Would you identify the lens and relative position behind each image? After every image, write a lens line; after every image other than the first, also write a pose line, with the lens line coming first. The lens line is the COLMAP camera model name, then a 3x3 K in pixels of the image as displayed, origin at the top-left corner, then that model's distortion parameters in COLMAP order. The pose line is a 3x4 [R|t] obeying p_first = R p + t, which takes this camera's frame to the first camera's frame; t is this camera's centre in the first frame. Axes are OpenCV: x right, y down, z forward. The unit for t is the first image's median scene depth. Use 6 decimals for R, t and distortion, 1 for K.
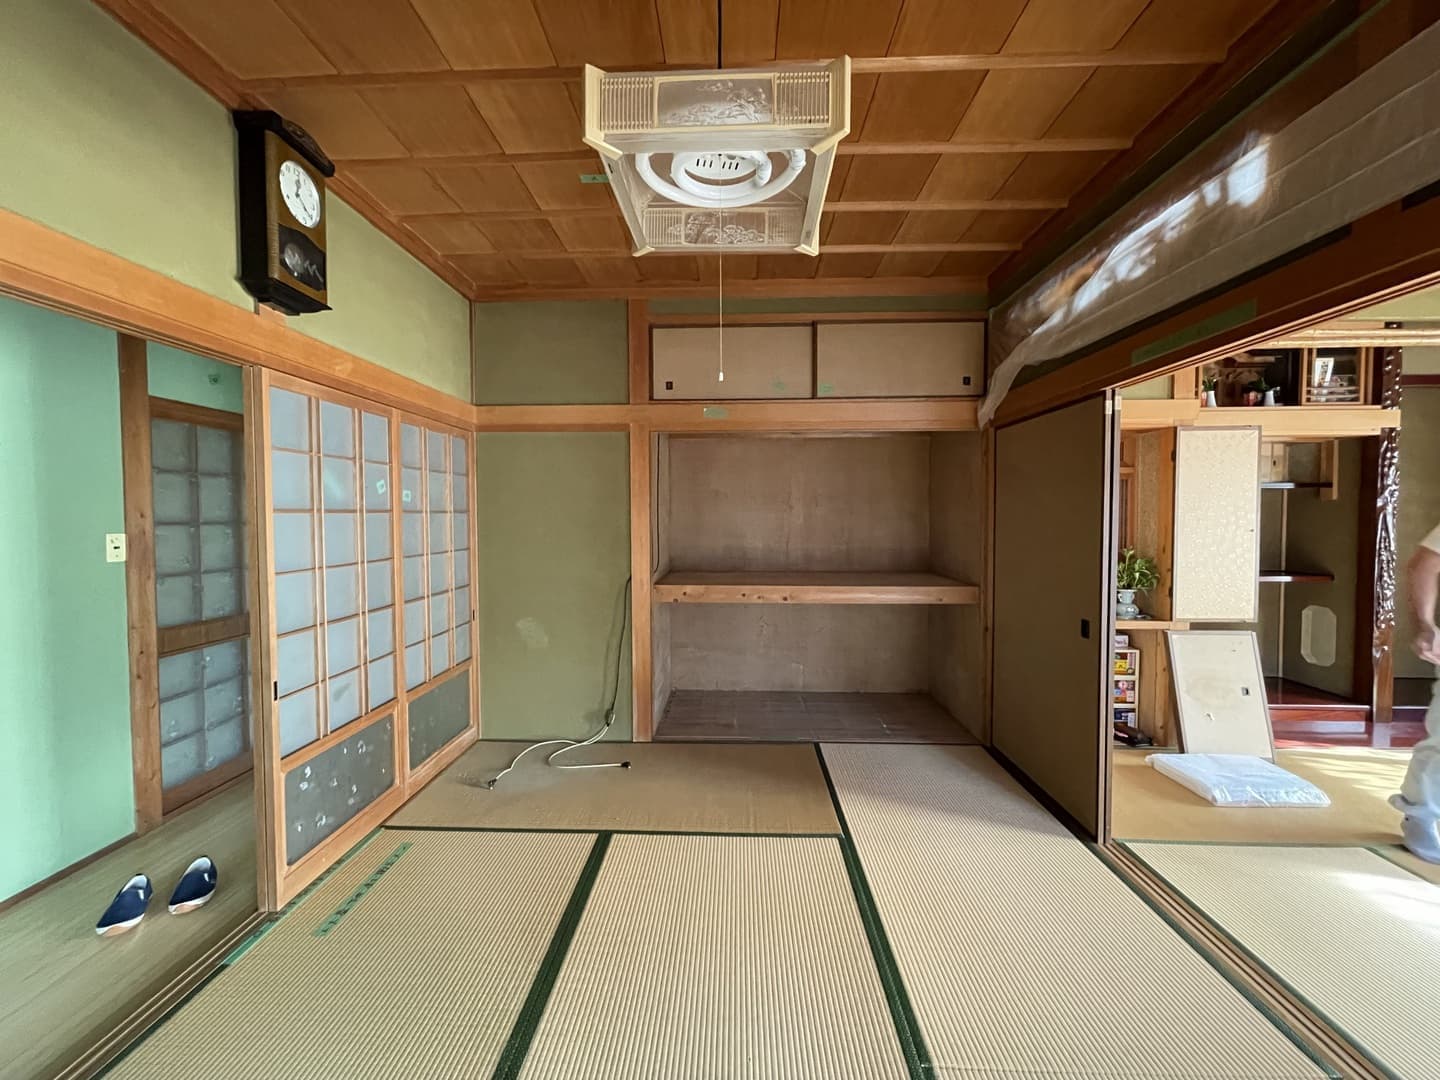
lens RADIAL K [[583.5, 0, 716.7], [0, 583.5, 532.3], [0, 0, 1]] dist [0.000266, 0.000558]
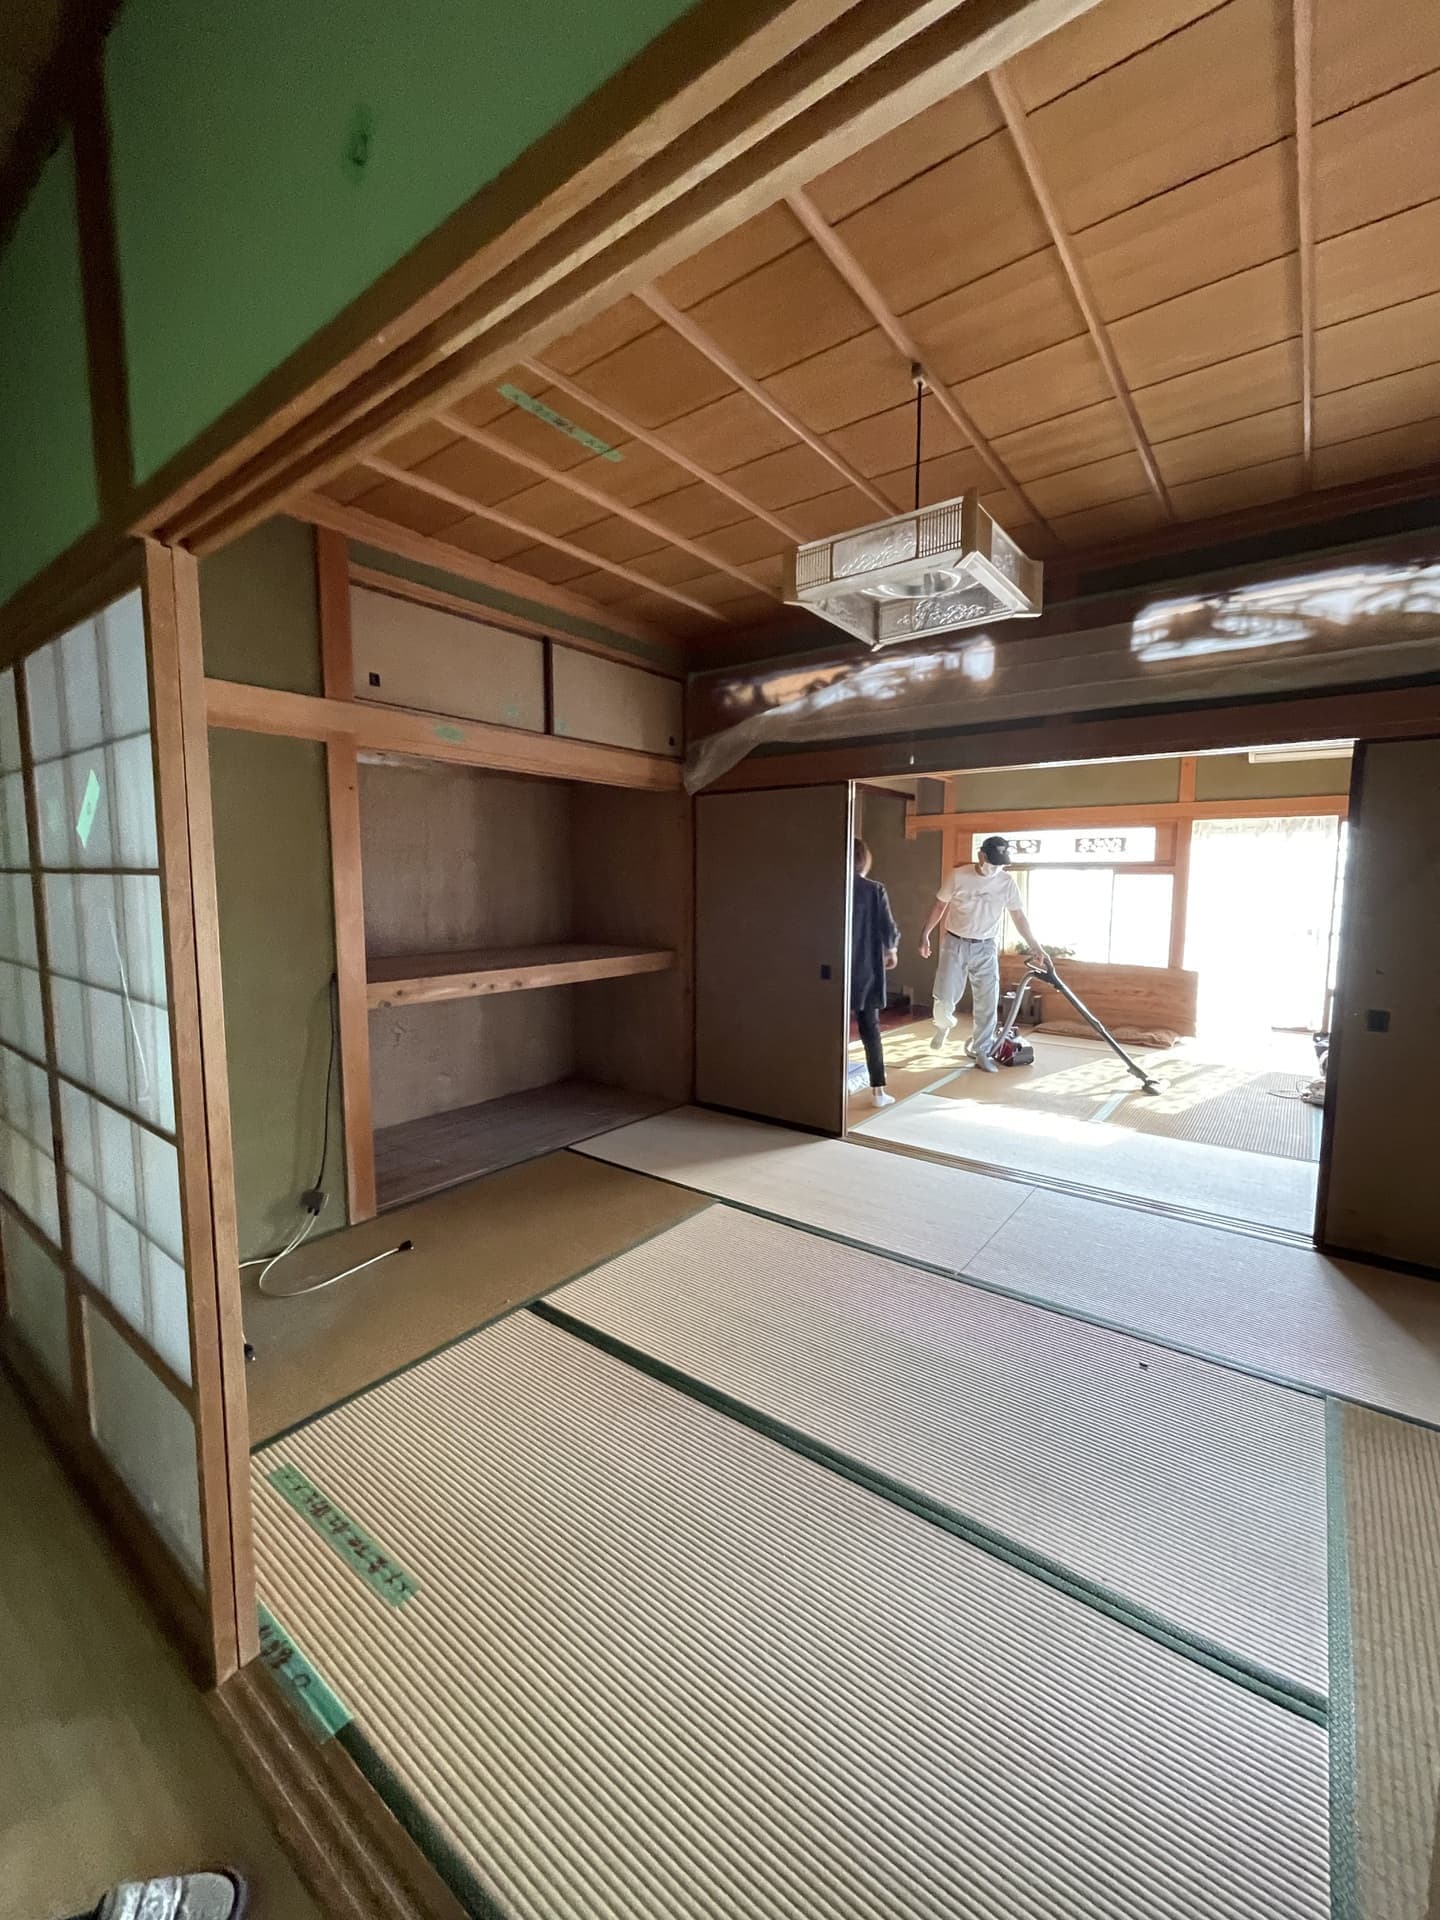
lens RADIAL K [[778.0, 0, 716.3], [0, 778.0, 949.8], [0, 0, 1]] dist [0.000266, 0.000558]
pose [[0.580538, -0.069925, 0.811225, -0.600079], [0.019438, 0.997212, 0.072046, -0.003457], [-0.814001, -0.026057, 0.580279, 0.171984]]
